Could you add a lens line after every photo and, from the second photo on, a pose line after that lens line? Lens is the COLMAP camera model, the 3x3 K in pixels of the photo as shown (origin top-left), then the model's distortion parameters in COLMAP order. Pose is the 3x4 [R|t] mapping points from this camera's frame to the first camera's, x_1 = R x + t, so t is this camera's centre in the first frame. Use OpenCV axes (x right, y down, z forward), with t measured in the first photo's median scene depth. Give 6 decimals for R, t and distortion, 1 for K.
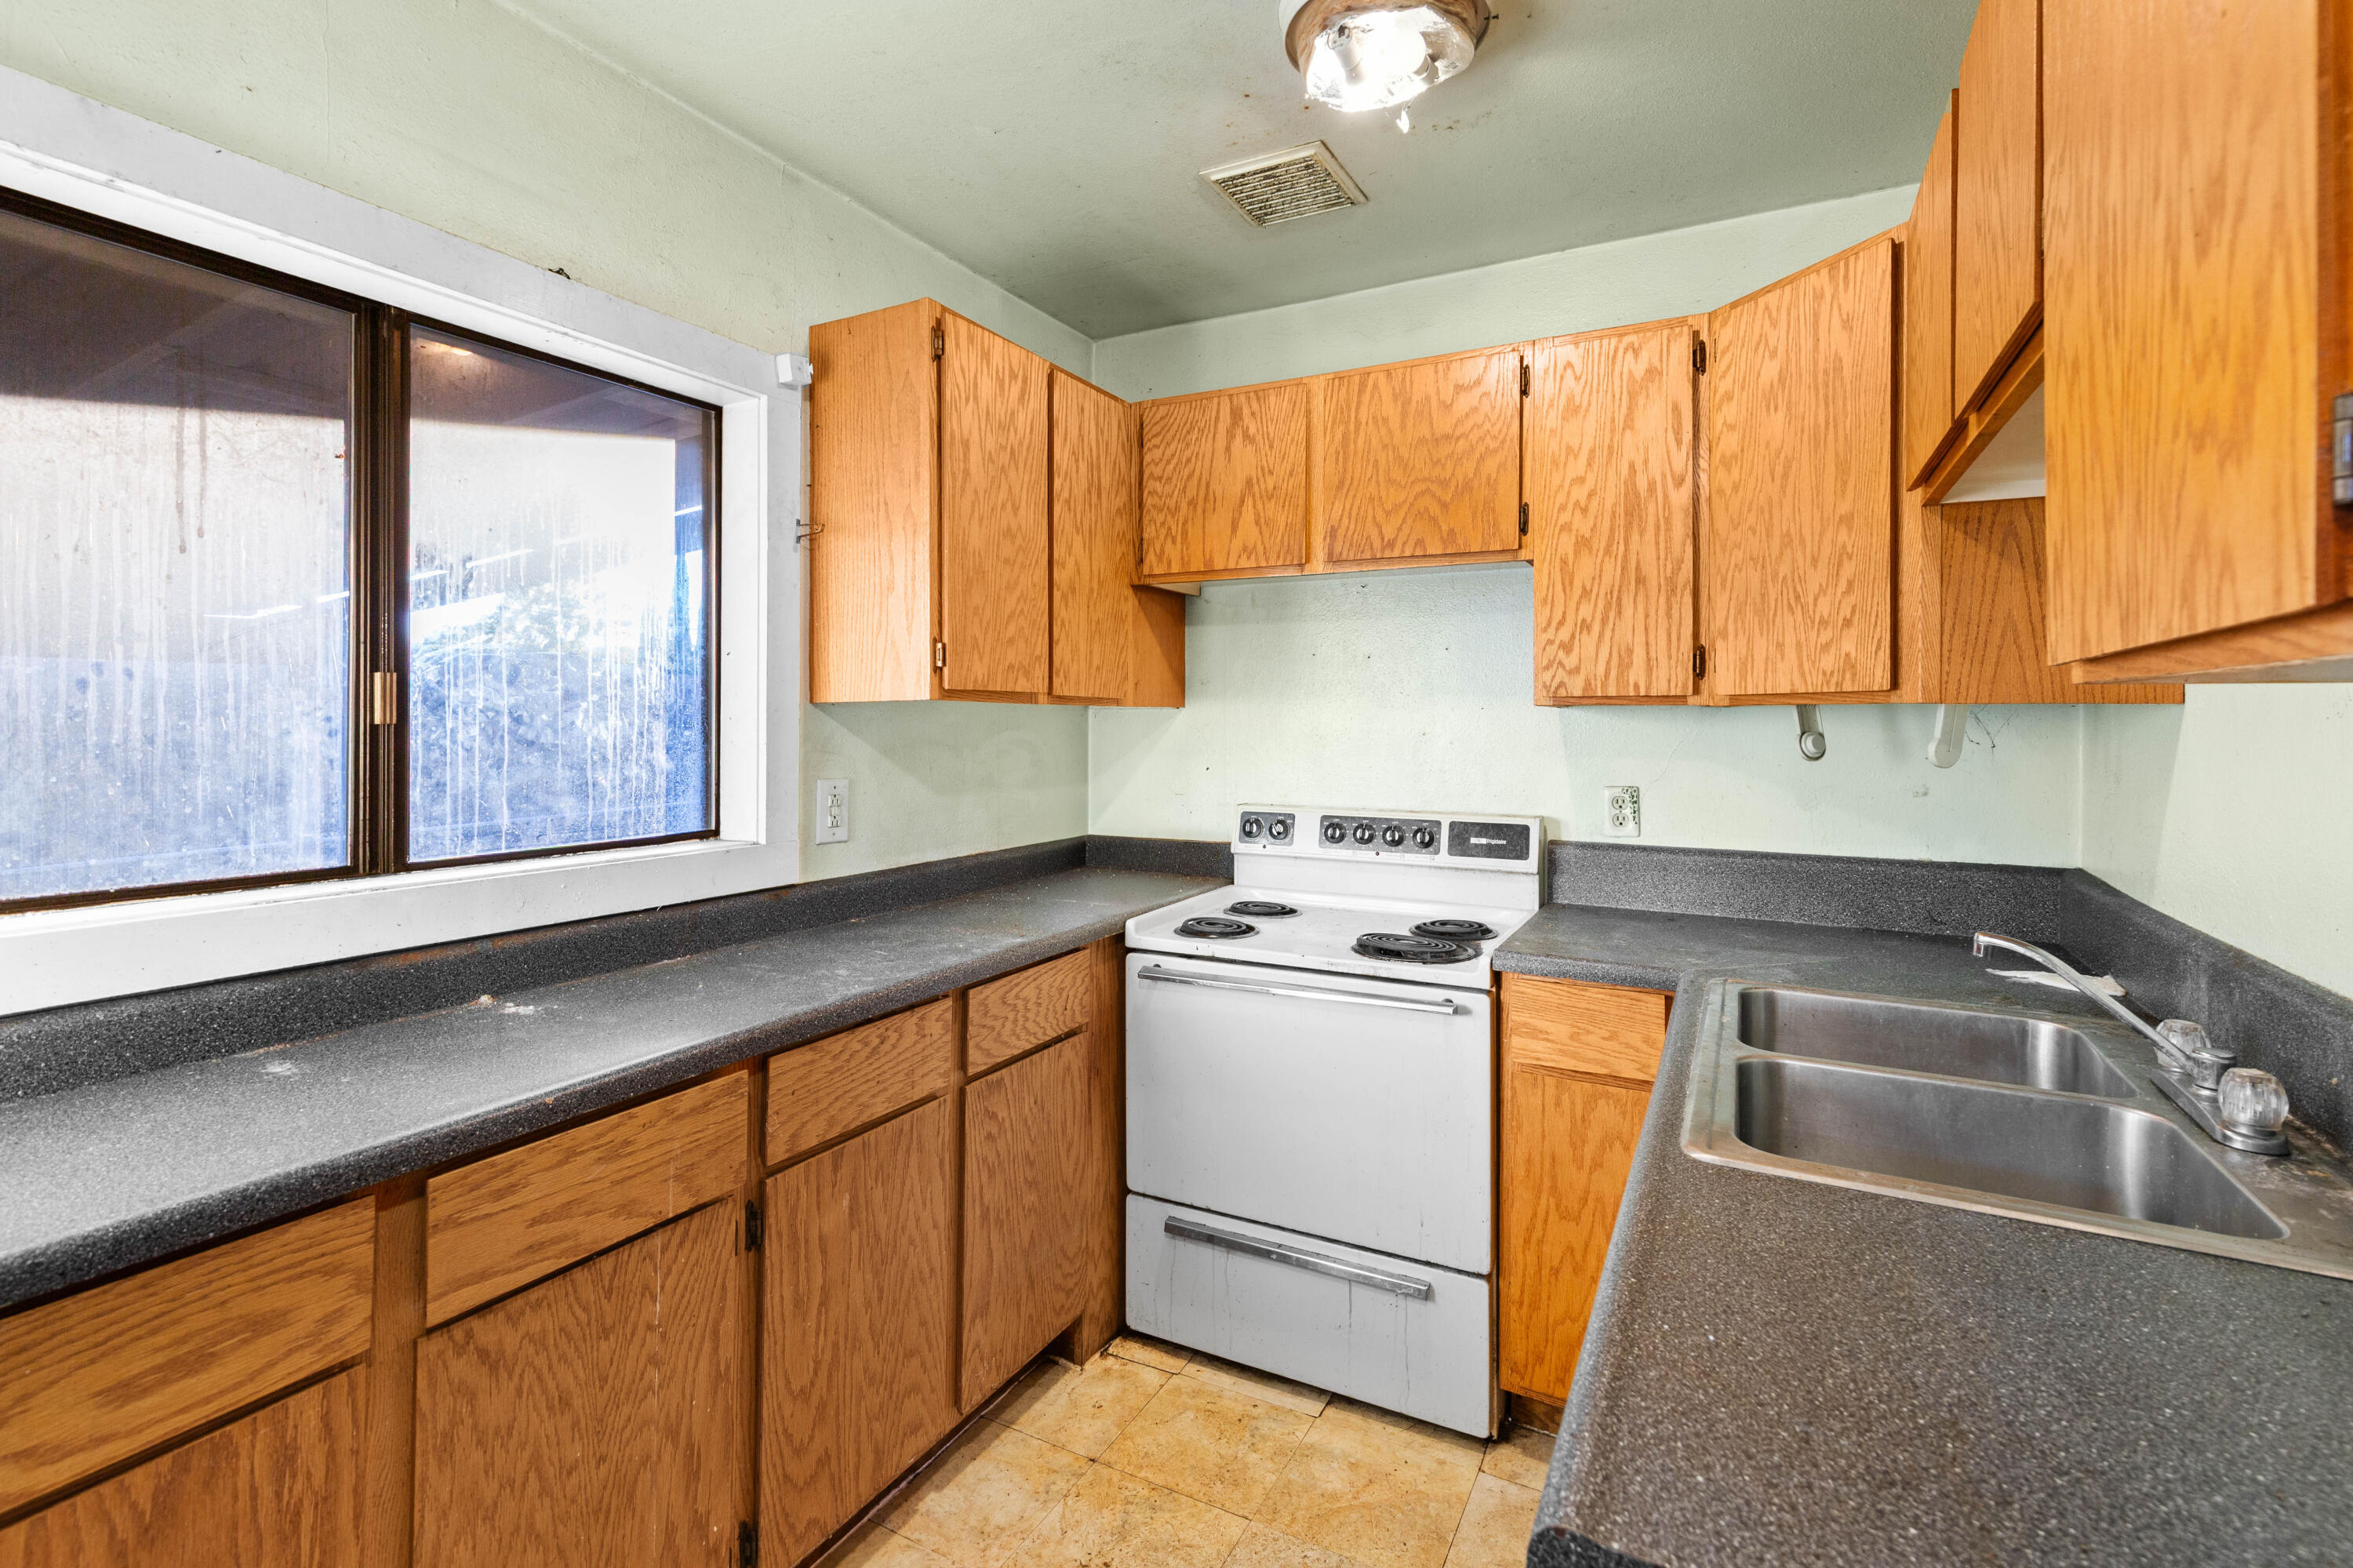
lens RADIAL K [[1097.5, 0, 1171.9], [0, 1097.5, 713.5], [0, 0, 1]] dist [0.008040, -0.000840]
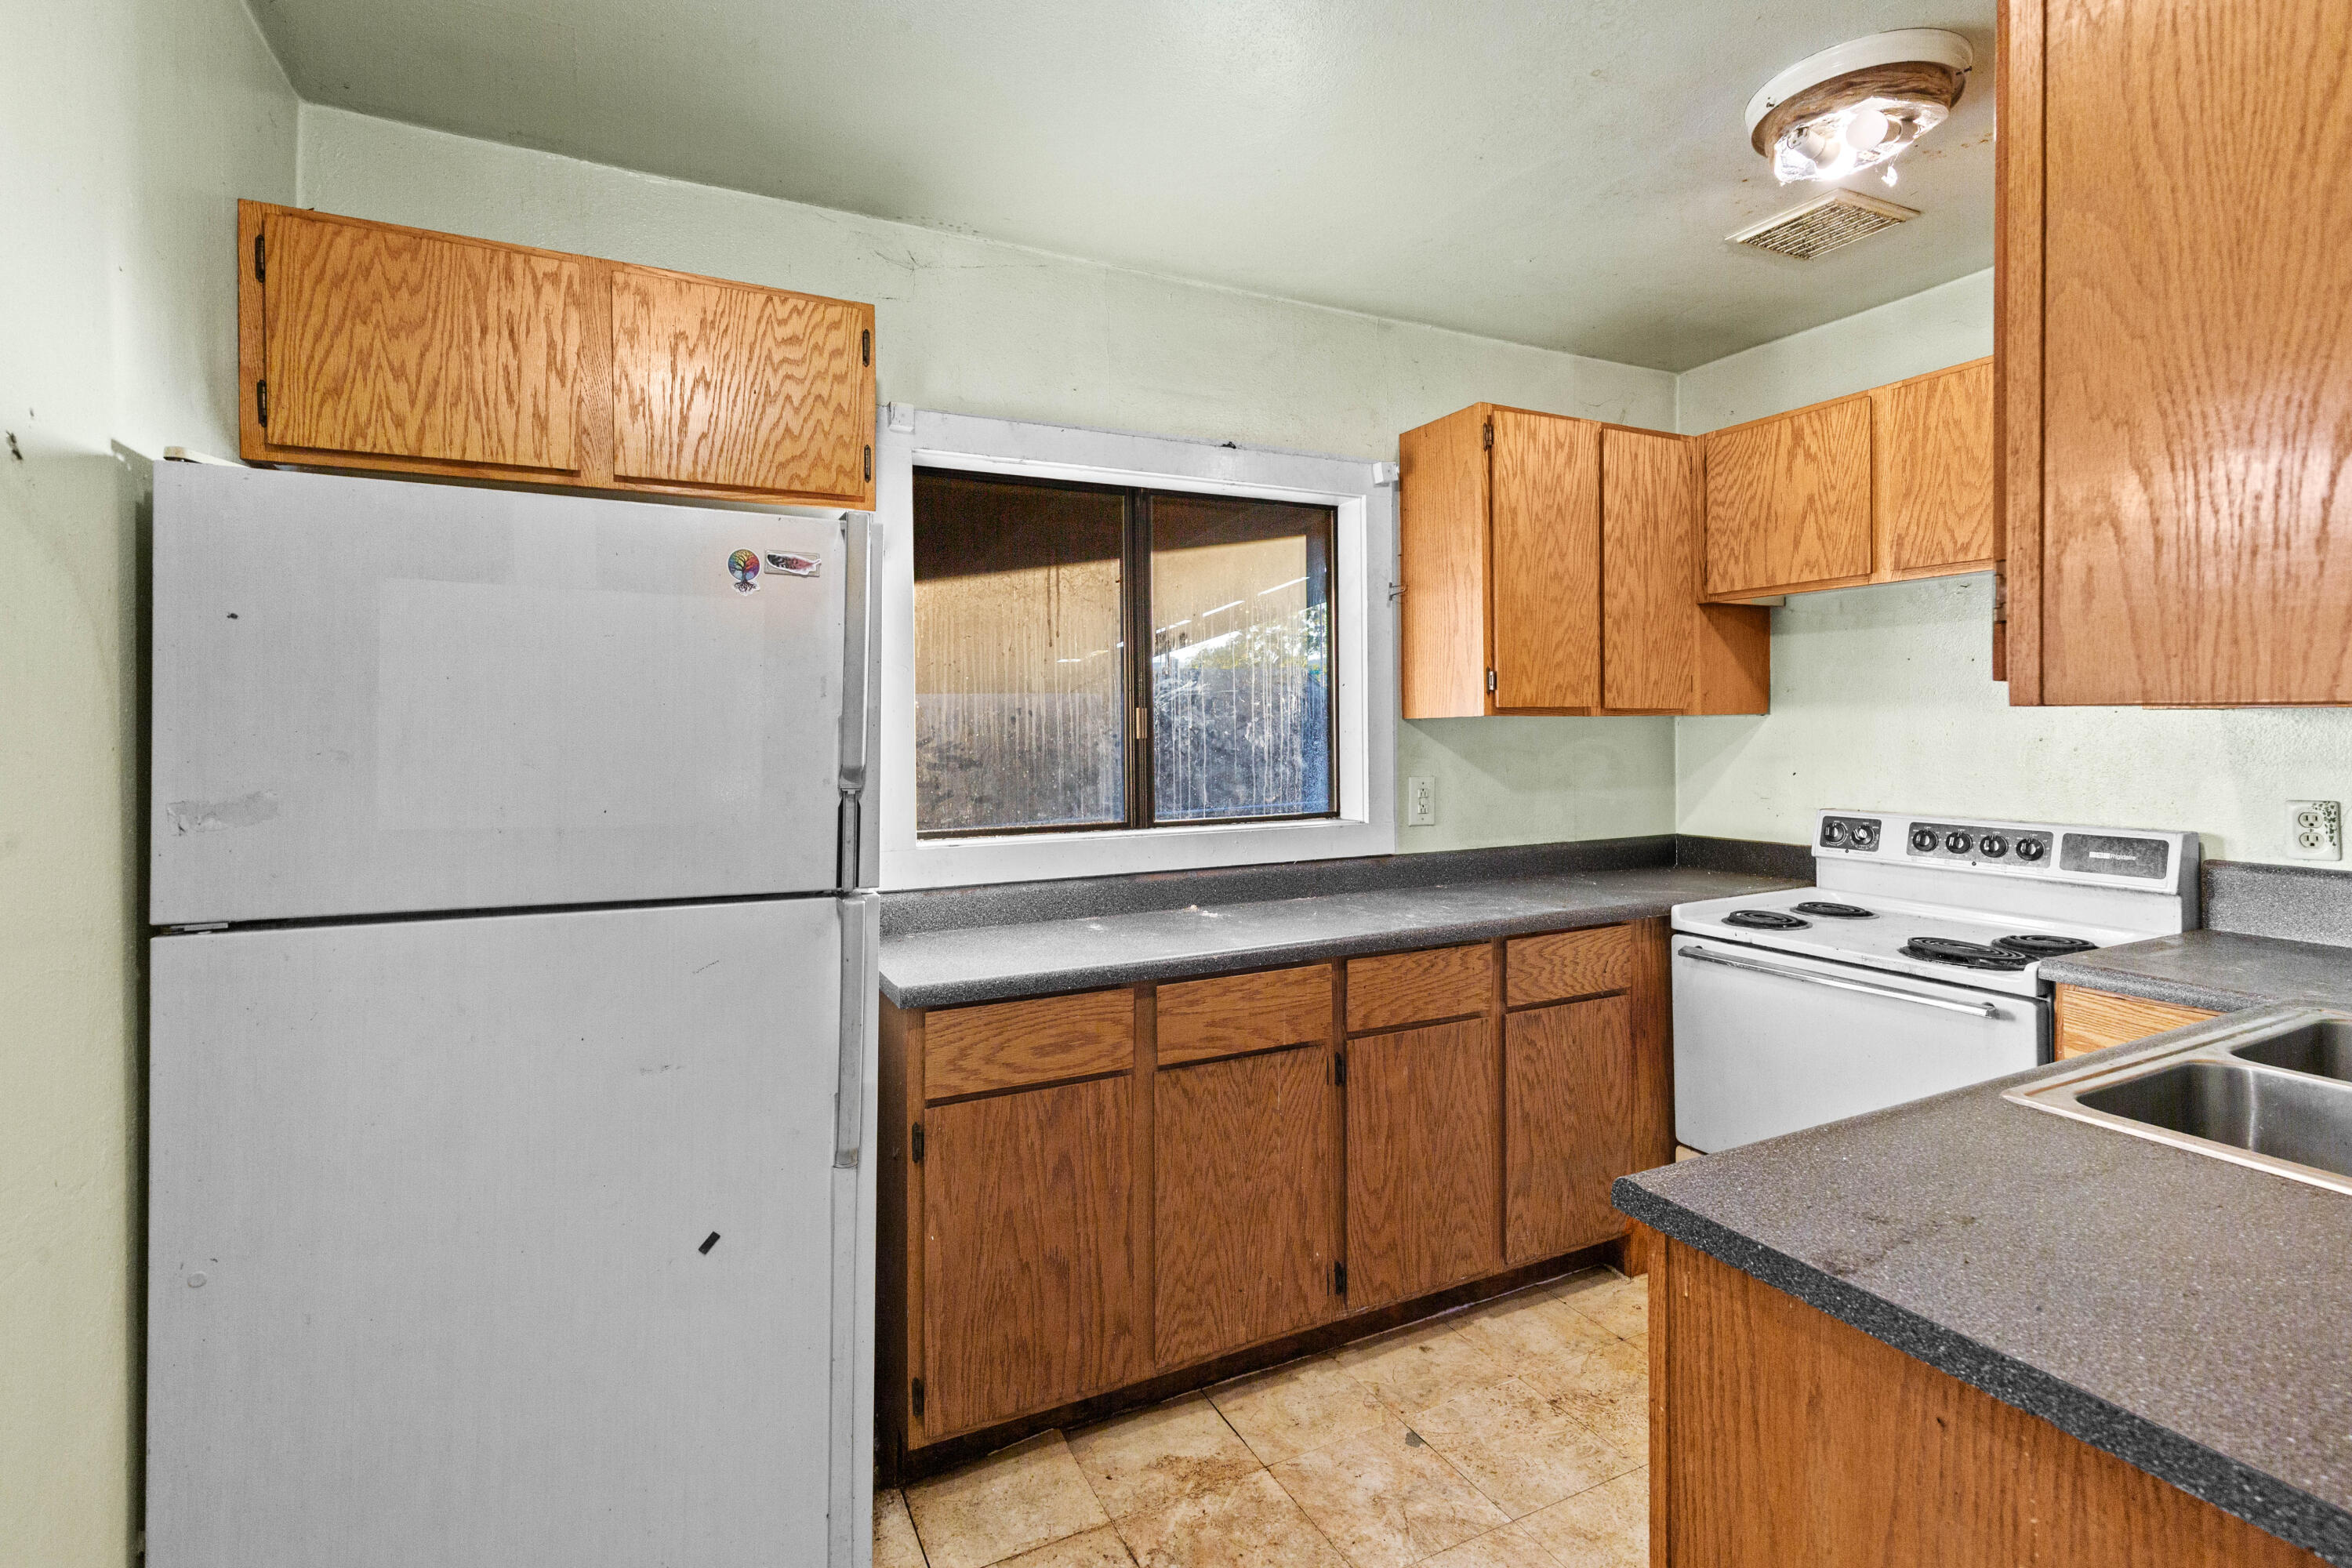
lens RADIAL K [[1097.0, 0, 1171.4], [0, 1097.0, 713.5], [0, 0, 1]] dist [0.008040, -0.000840]
pose [[0.816564, -0.017760, -0.576982, 0.232683], [0.016726, 0.999835, -0.007104, -0.013051], [0.577013, -0.003849, 0.816726, -0.273758]]
